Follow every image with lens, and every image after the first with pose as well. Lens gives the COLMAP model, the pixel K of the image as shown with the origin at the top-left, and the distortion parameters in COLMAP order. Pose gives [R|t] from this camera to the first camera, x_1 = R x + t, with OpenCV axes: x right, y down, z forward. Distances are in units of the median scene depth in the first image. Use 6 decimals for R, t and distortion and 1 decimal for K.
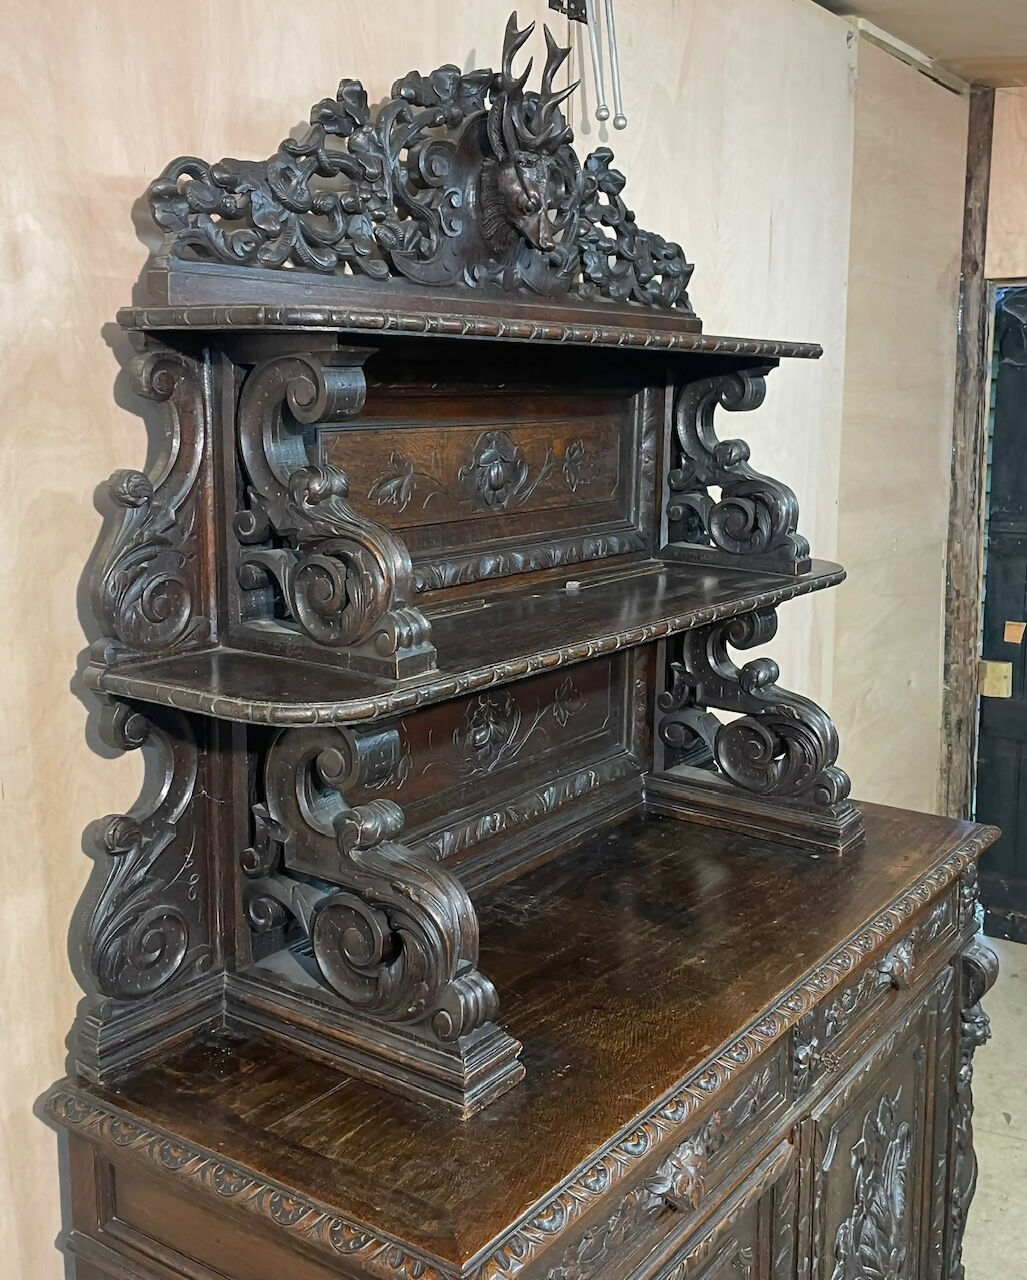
lens RADIAL K [[1345.5, 0, 512.6], [0, 1345.5, 599.4], [0, 0, 1]] dist [0.170849, 0.002017]
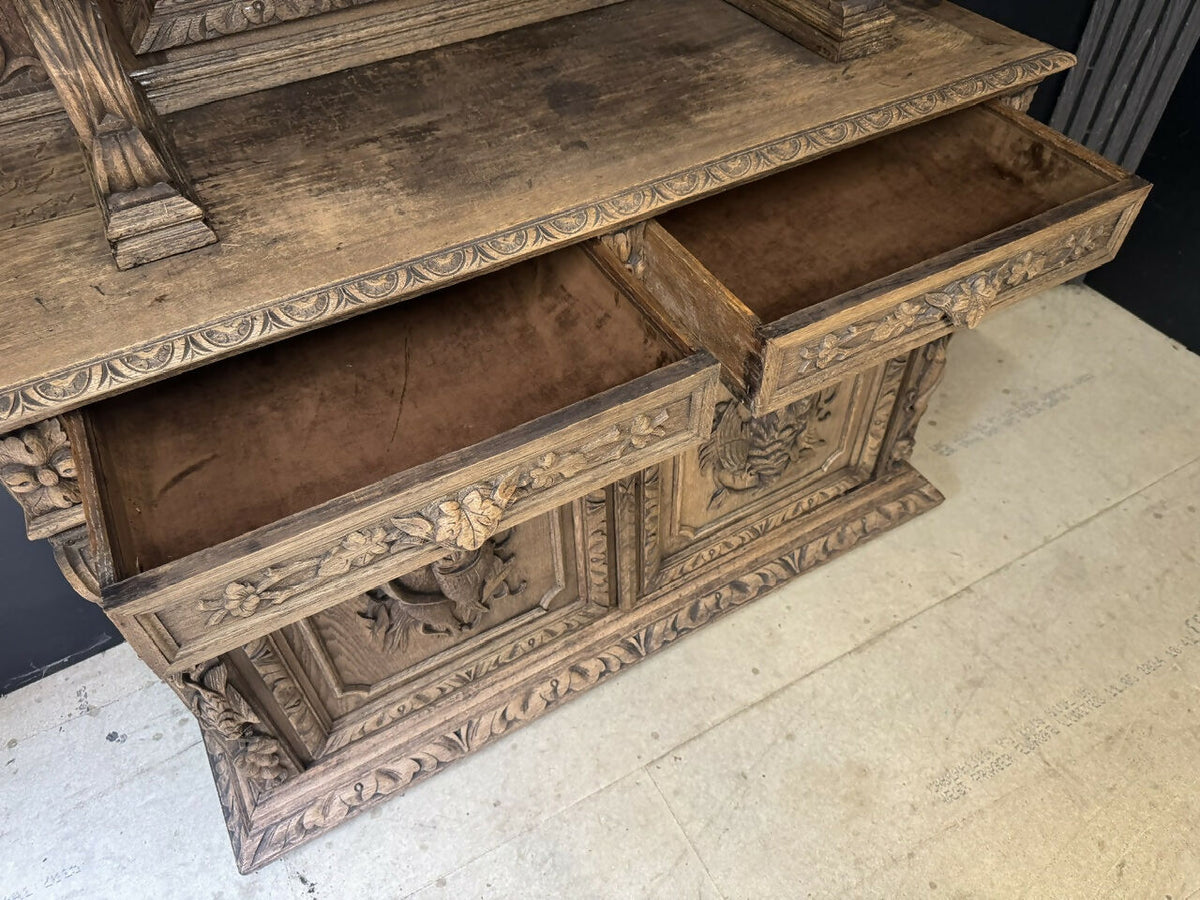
lens RADIAL K [[855.7, 0, 600.3], [0, 855.7, 457.4], [0, 0, 1]] dist [-0.002219, -0.011219]
pose [[0.913894, 0.296124, -0.277685, 0.461389], [-0.054933, 0.767950, 0.638150, 0.046315], [0.402220, -0.567947, 0.718091, 0.533647]]
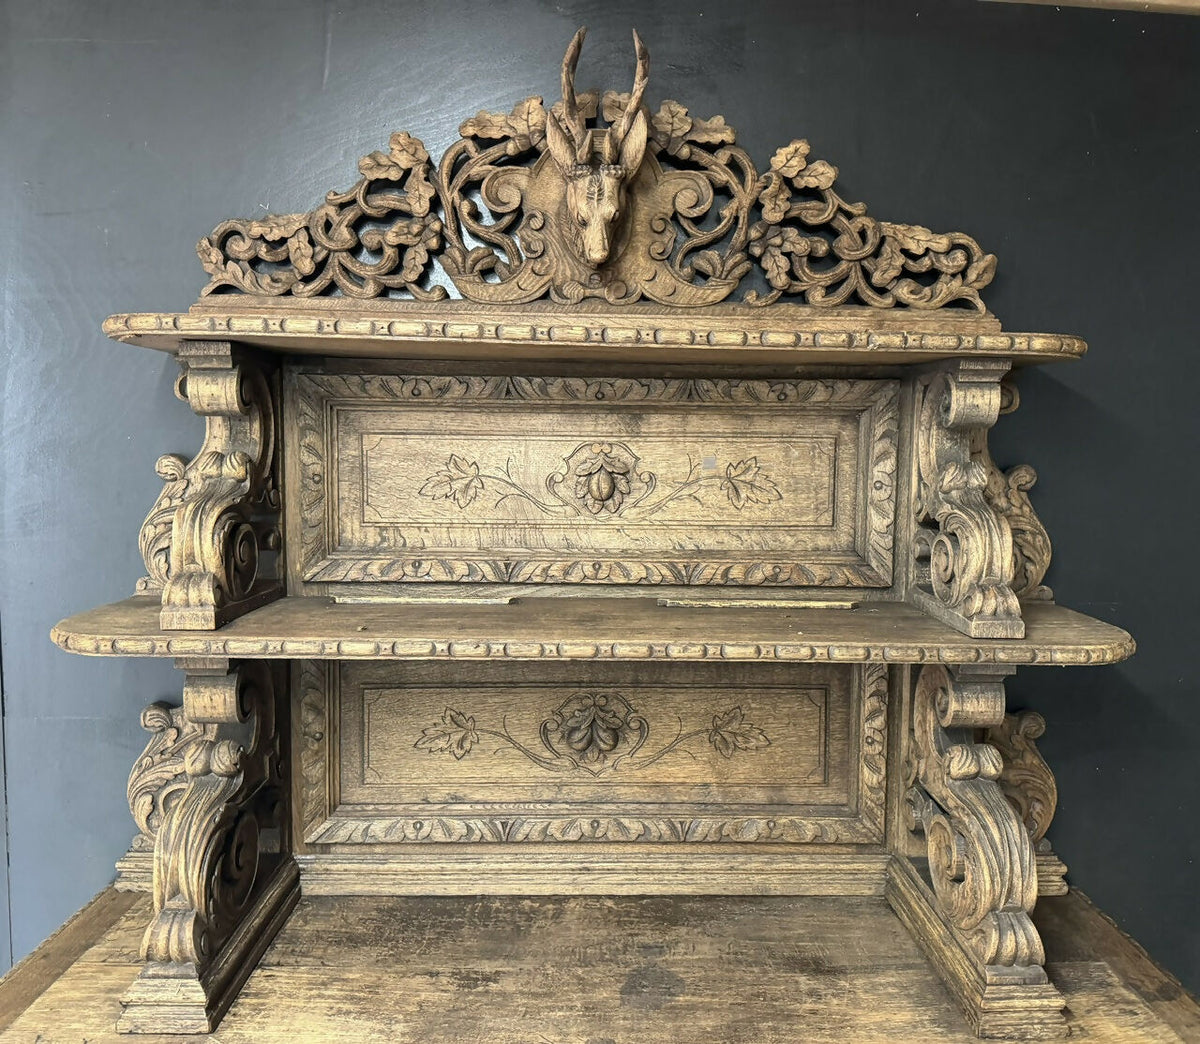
lens RADIAL K [[985.4, 0, 614.2], [0, 985.4, 525.5], [0, 0, 1]] dist [0.120425, -0.206226]
pose [[0.605457, 0.077304, -0.792115, 0.721609], [-0.143929, 0.989497, -0.013446, -0.064860], [0.782755, 0.122149, 0.610224, 0.683986]]
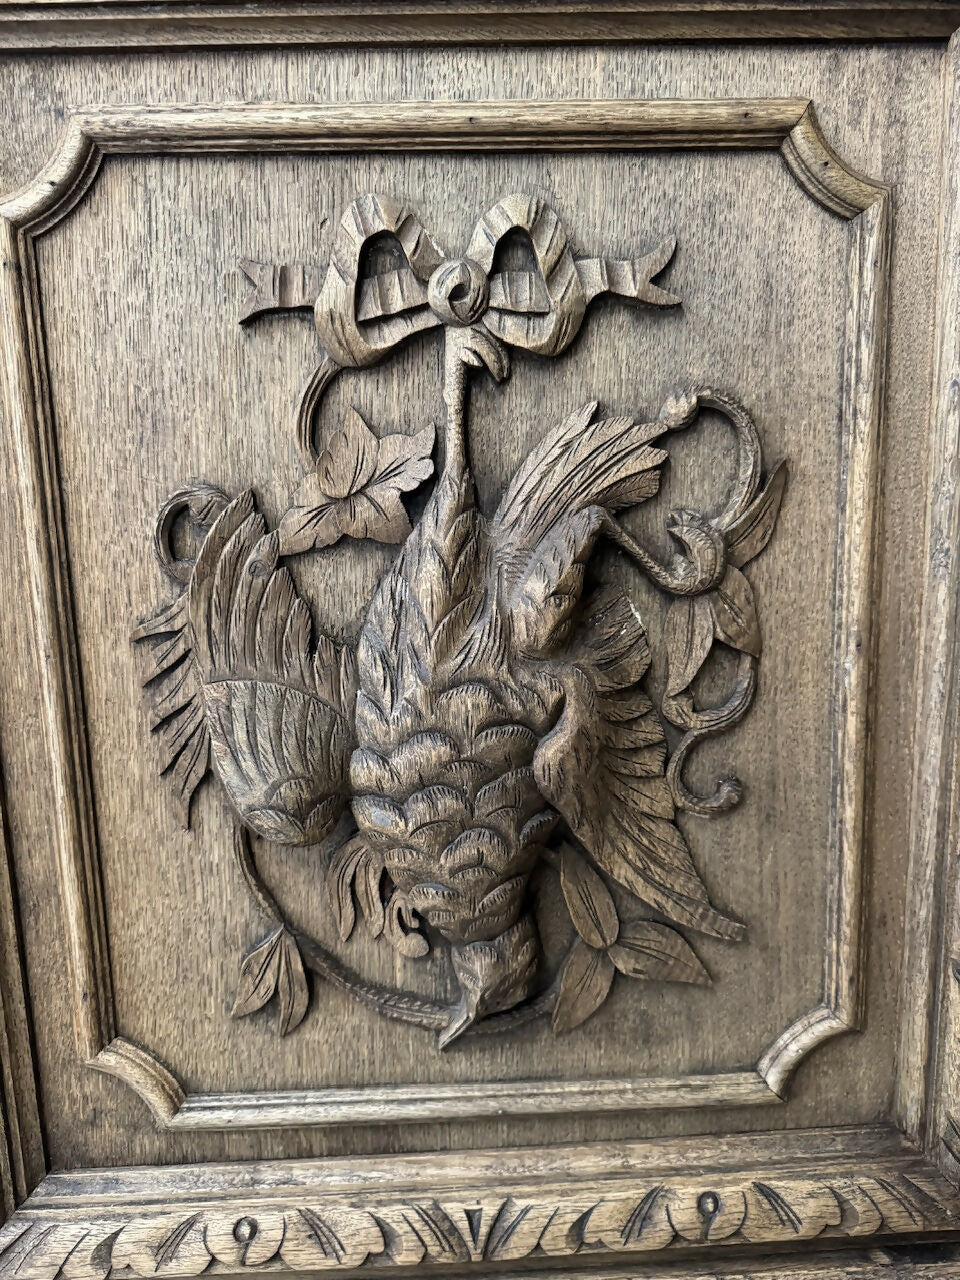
lens RADIAL K [[915.2, 0, 480.0], [0, 915.2, 640.0], [0, 0, 1]] dist [0.018315, -0.041134]
pose [[0.612482, 0.125678, -0.780430, 0.593447], [-0.107604, 0.991346, 0.075195, 0.585347], [0.783126, 0.037922, 0.620705, 1.156782]]
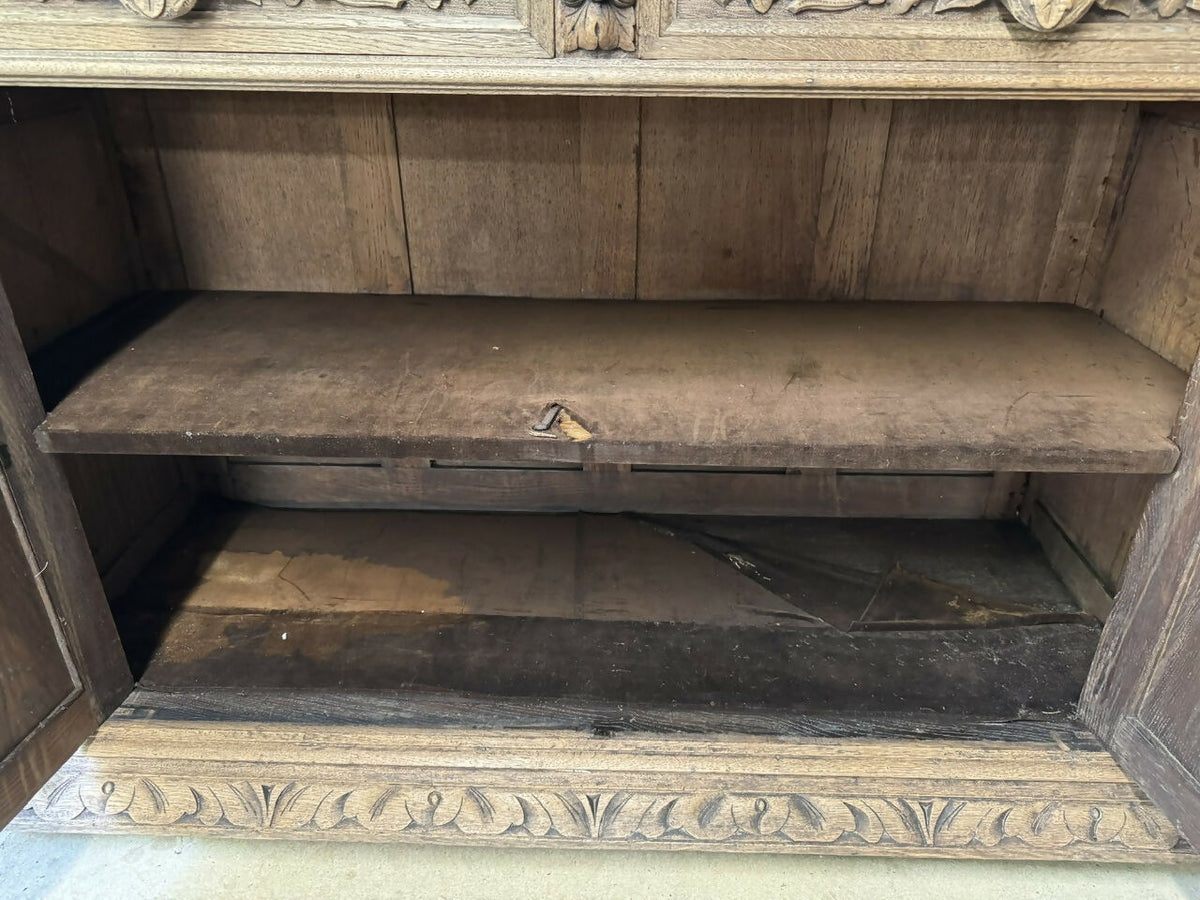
lens RADIAL K [[858.0, 0, 603.2], [0, 858.0, 451.6], [0, 0, 1]] dist [0.018315, -0.041134]
pose [[0.567197, 0.398571, -0.720714, 0.632666], [-0.143352, 0.909517, 0.390166, 0.411722], [0.811011, -0.117985, 0.573011, 0.859176]]
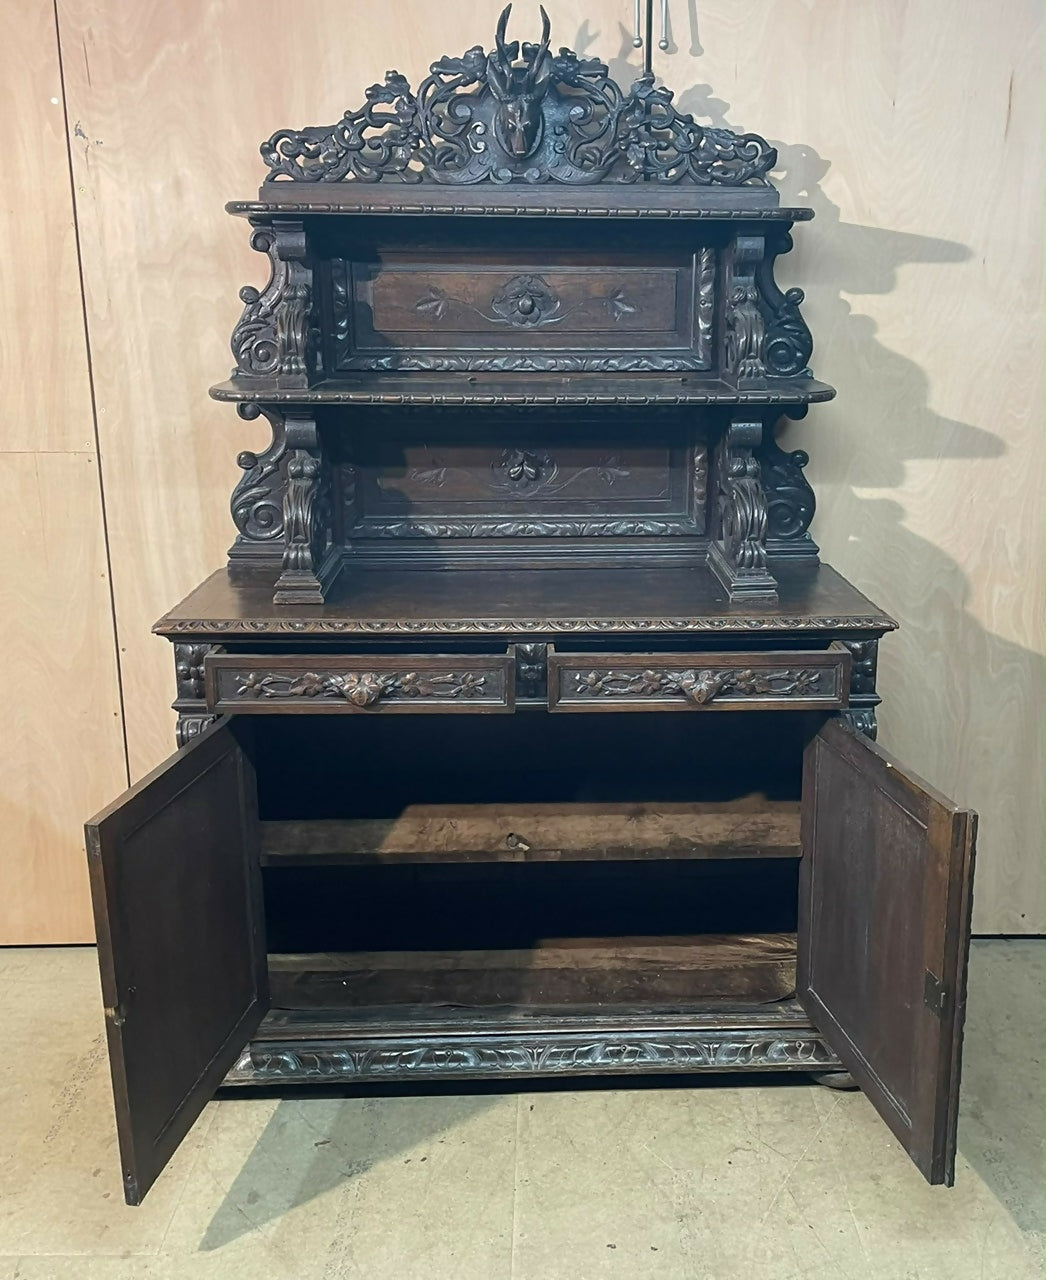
lens RADIAL K [[1283.1, 0, 568.6], [0, 1283.1, 638.2], [0, 0, 1]] dist [0.107928, -0.183651]
pose [[0.624002, 0.206536, -0.753634, 1.527449], [-0.131152, 0.978439, 0.159552, 0.050580], [0.770338, -0.000720, 0.637635, 0.089381]]
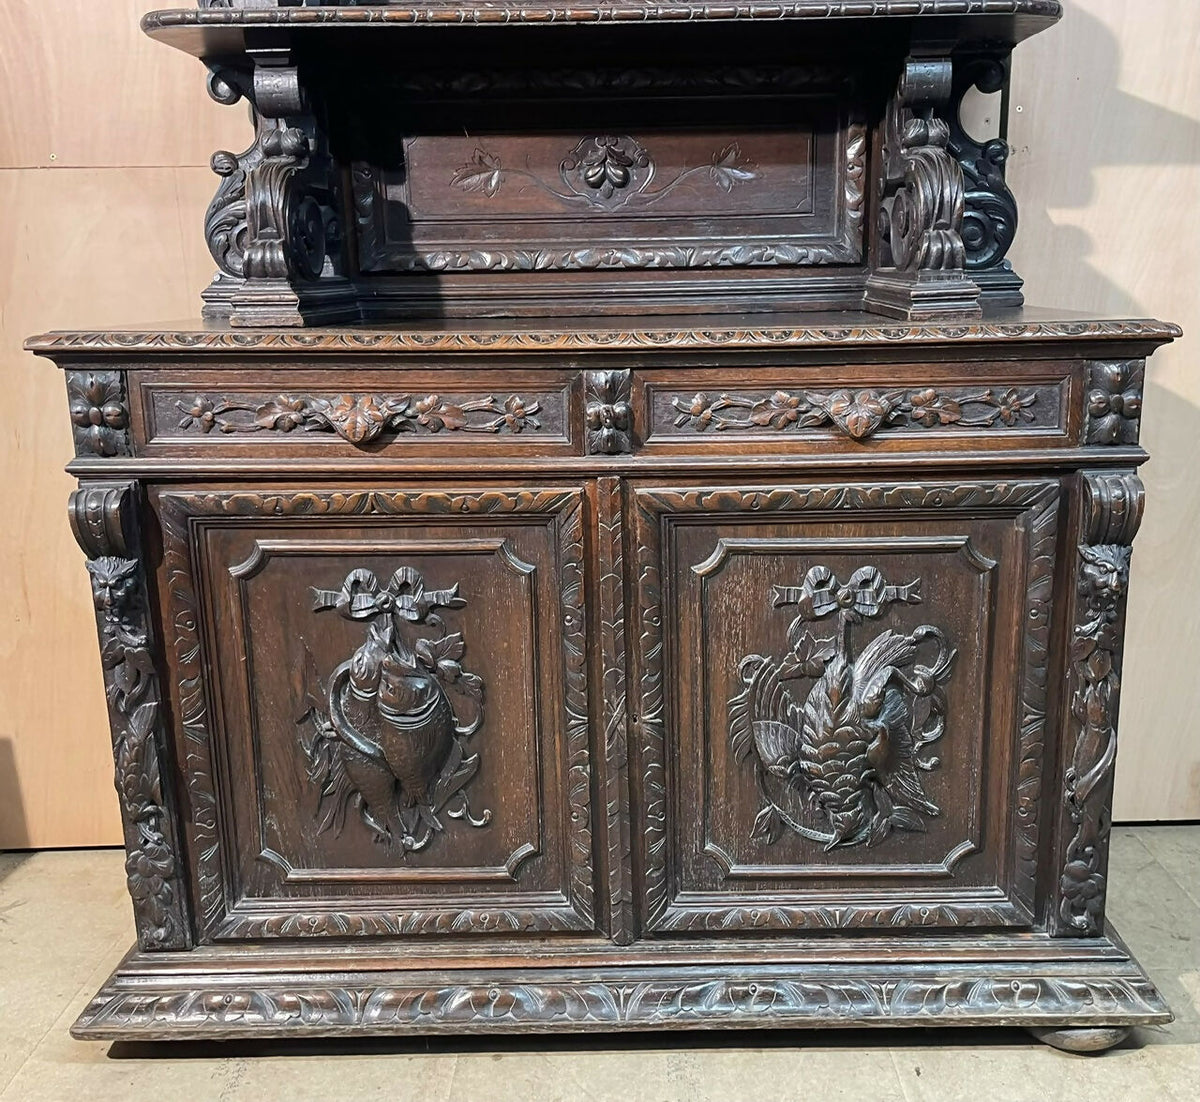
lens RADIAL K [[1152.1, 0, 646.2], [0, 1152.1, 551.3], [0, 0, 1]] dist [0.102877, -0.149756]
pose [[0.592778, 0.186264, -0.783531, 1.060817], [-0.118908, 0.982467, 0.143597, 0.335362], [0.796540, 0.008047, 0.604533, 0.548355]]
